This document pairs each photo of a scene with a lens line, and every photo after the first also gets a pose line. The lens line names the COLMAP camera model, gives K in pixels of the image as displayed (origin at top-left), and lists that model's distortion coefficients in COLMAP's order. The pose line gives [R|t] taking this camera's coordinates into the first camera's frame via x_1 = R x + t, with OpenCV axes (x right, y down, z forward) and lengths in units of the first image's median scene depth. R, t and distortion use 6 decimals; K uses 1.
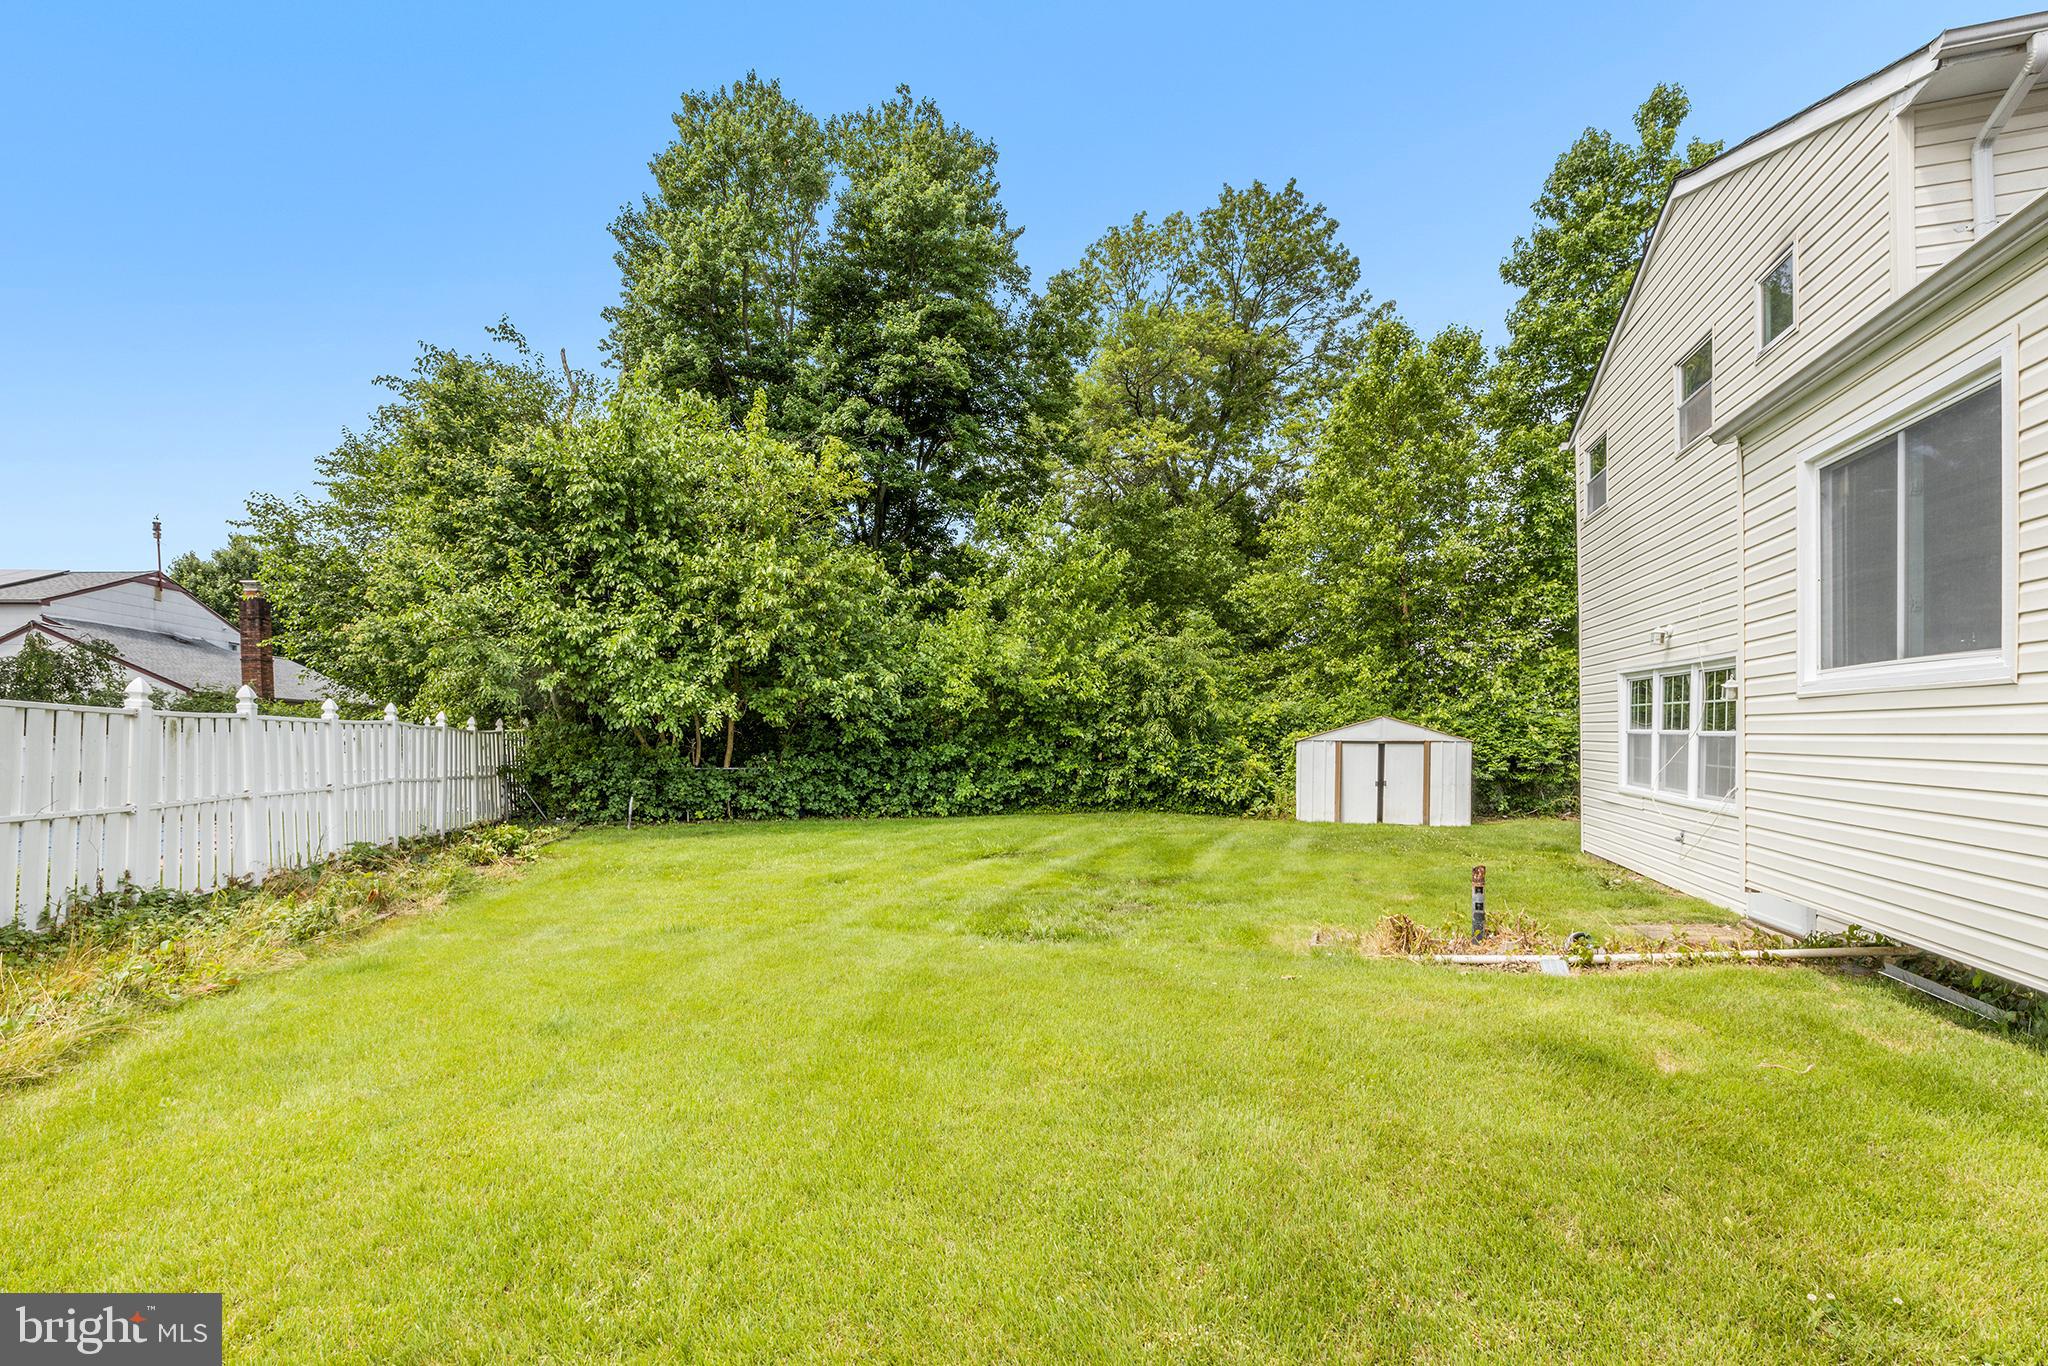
lens RADIAL K [[932.2, 0, 1021.0], [0, 932.2, 732.4], [0, 0, 1]] dist [0.002917, 0.000109]
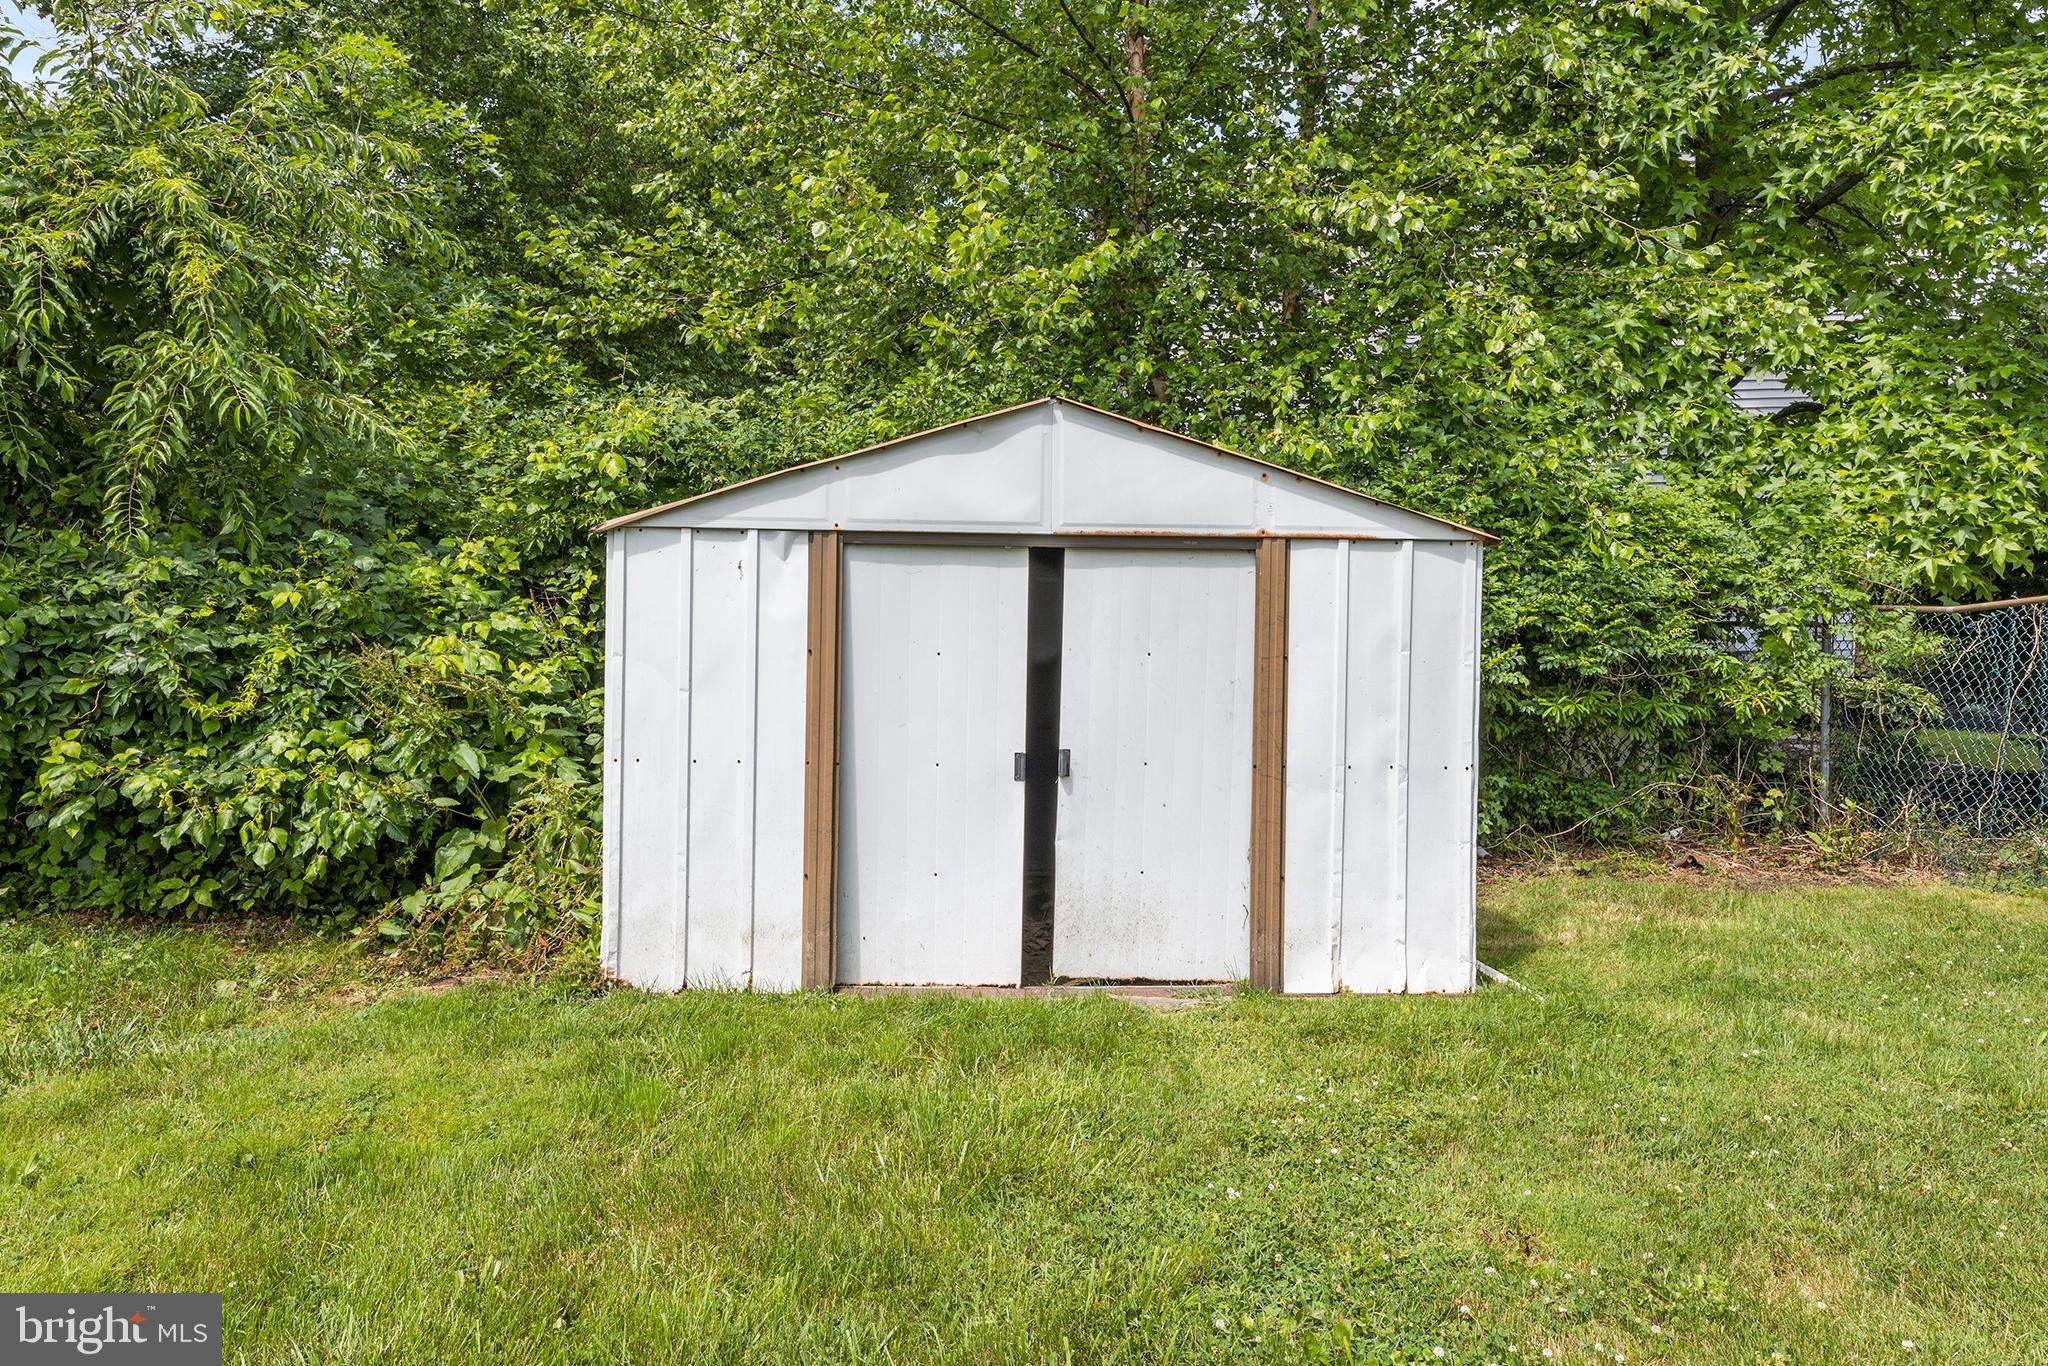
lens RADIAL K [[1402.8, 0, 1024.0], [0, 1402.8, 683.0], [0, 0, 1]] dist [0.029277, 0.000951]
pose [[0.946330, -0.009079, 0.323076, 0.265773], [-0.008159, 0.998616, 0.051961, 0.021729], [-0.323100, -0.051808, 0.944946, 0.671034]]
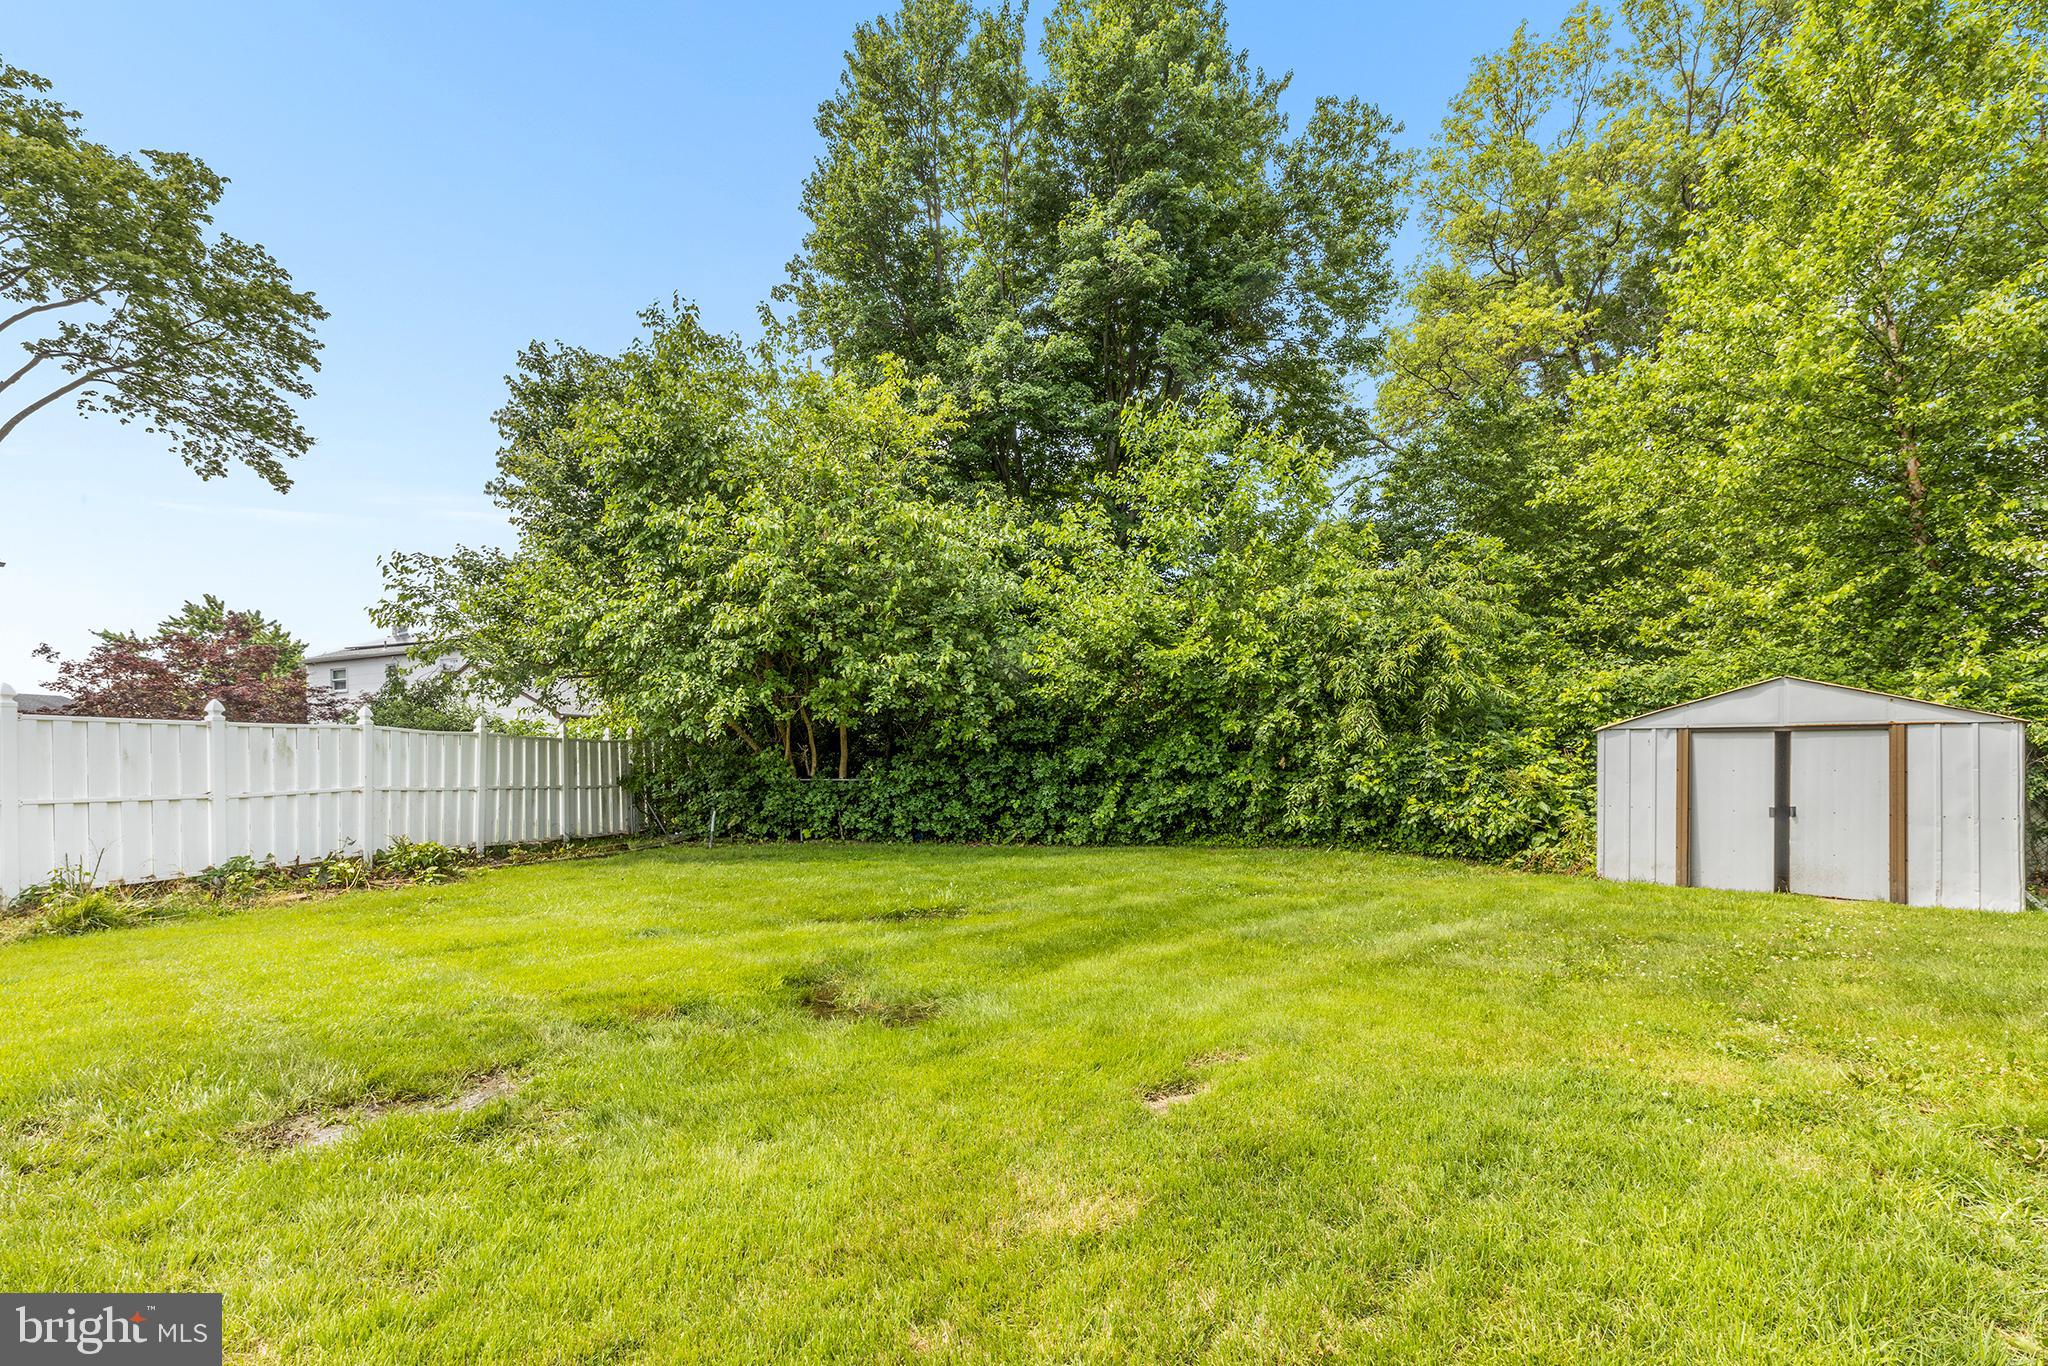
lens RADIAL K [[941.2, 0, 1016.0], [0, 941.2, 744.7], [0, 0, 1]] dist [0.000625, 0.000465]
pose [[0.880487, -0.015035, -0.473832, 0.240578], [0.012564, 0.999886, -0.008380, 0.016421], [0.473904, 0.001425, 0.880576, 0.332006]]
